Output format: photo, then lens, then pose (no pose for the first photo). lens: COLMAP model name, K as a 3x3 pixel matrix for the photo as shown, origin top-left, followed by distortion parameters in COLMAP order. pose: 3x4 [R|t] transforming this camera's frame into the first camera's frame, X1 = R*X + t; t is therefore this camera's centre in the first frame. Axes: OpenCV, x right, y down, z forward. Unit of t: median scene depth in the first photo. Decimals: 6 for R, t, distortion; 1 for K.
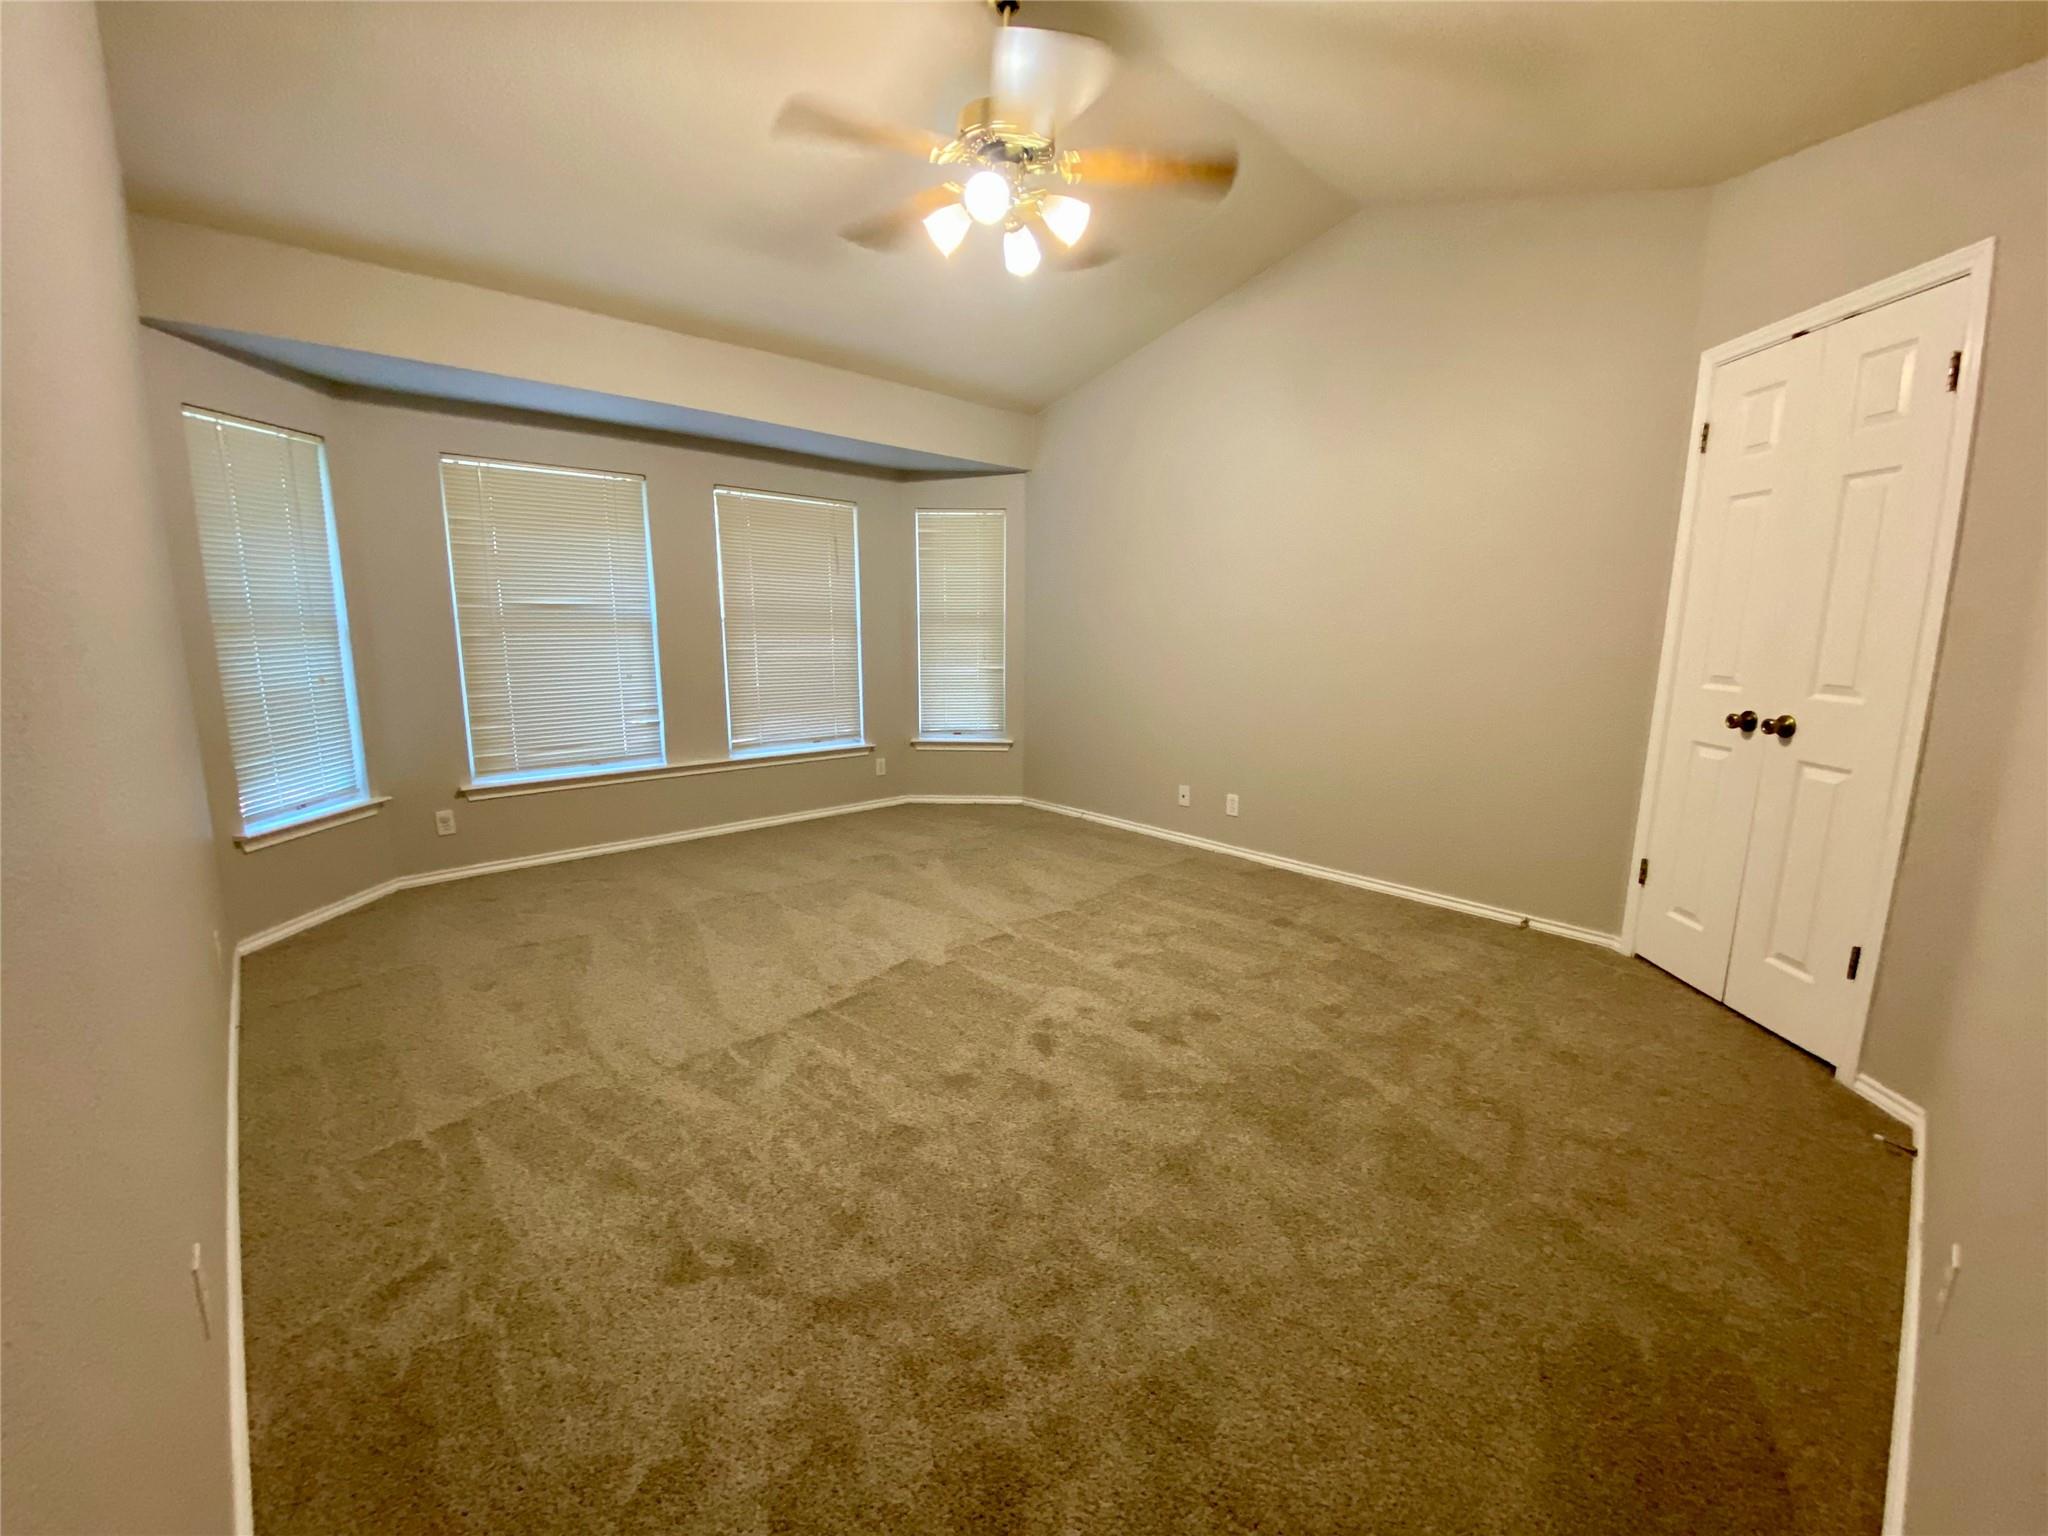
lens RADIAL K [[832.3, 0, 1024.0], [0, 832.3, 768.0], [0, 0, 1]] dist [0.017652, -0.019827]
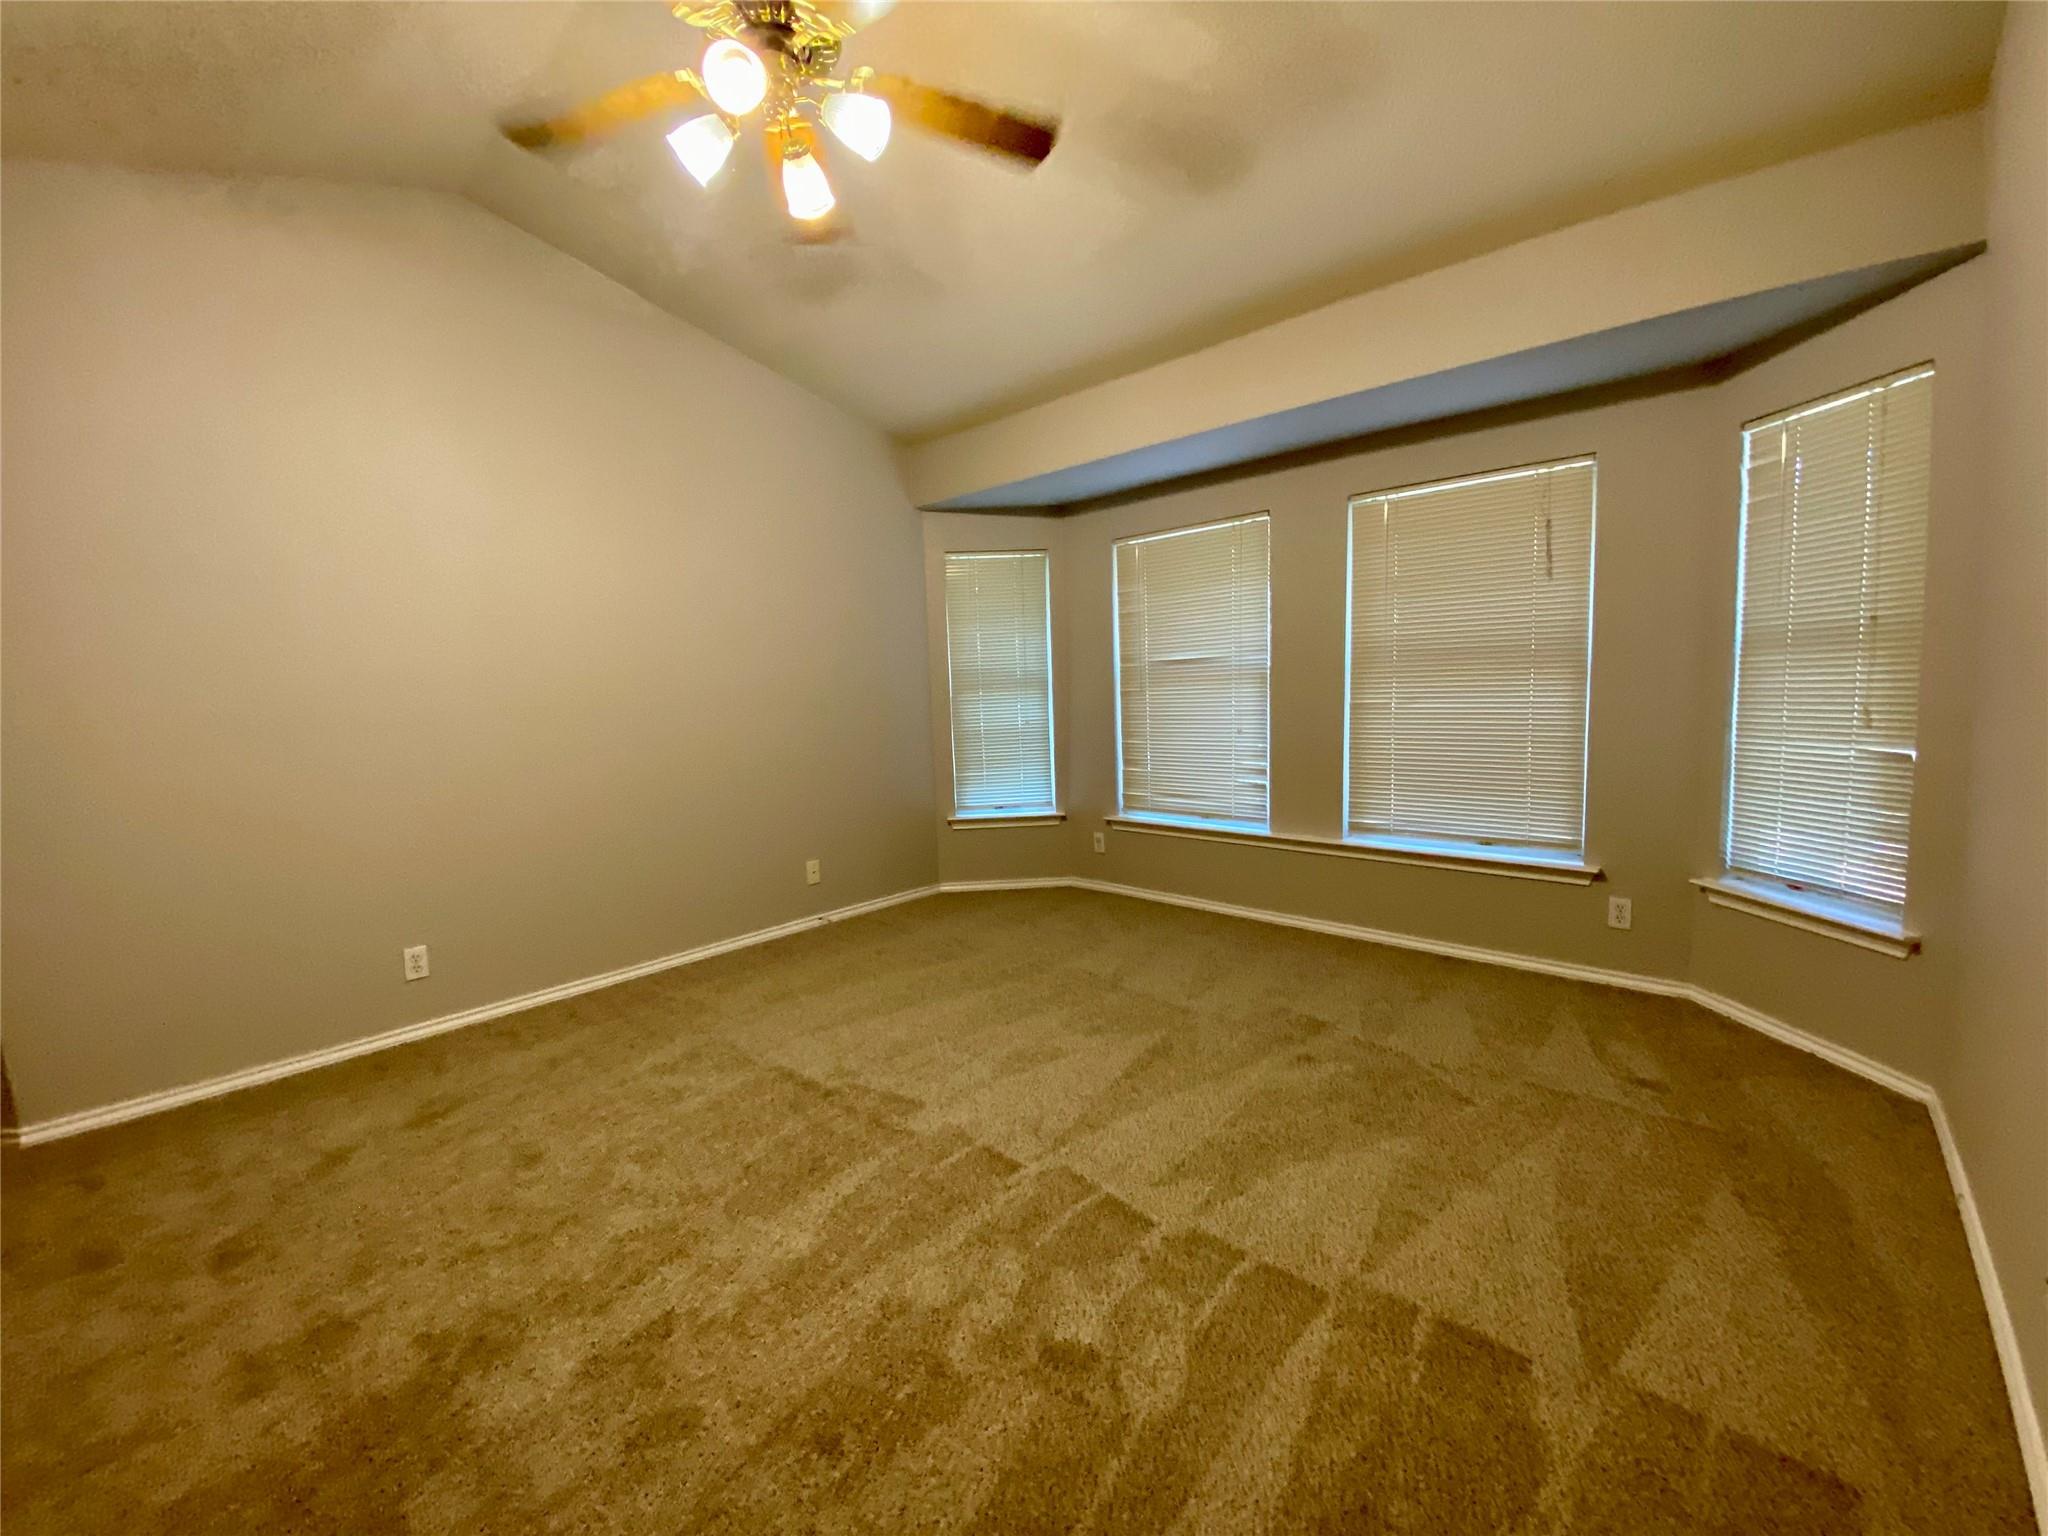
lens RADIAL K [[832.3, 0, 1024.0], [0, 832.3, 768.0], [0, 0, 1]] dist [0.017652, -0.019827]
pose [[0.058428, 0.094086, -0.993848, 0.499822], [-0.130740, 0.987696, 0.085817, -0.132791], [0.989694, 0.124921, 0.070010, 0.794636]]
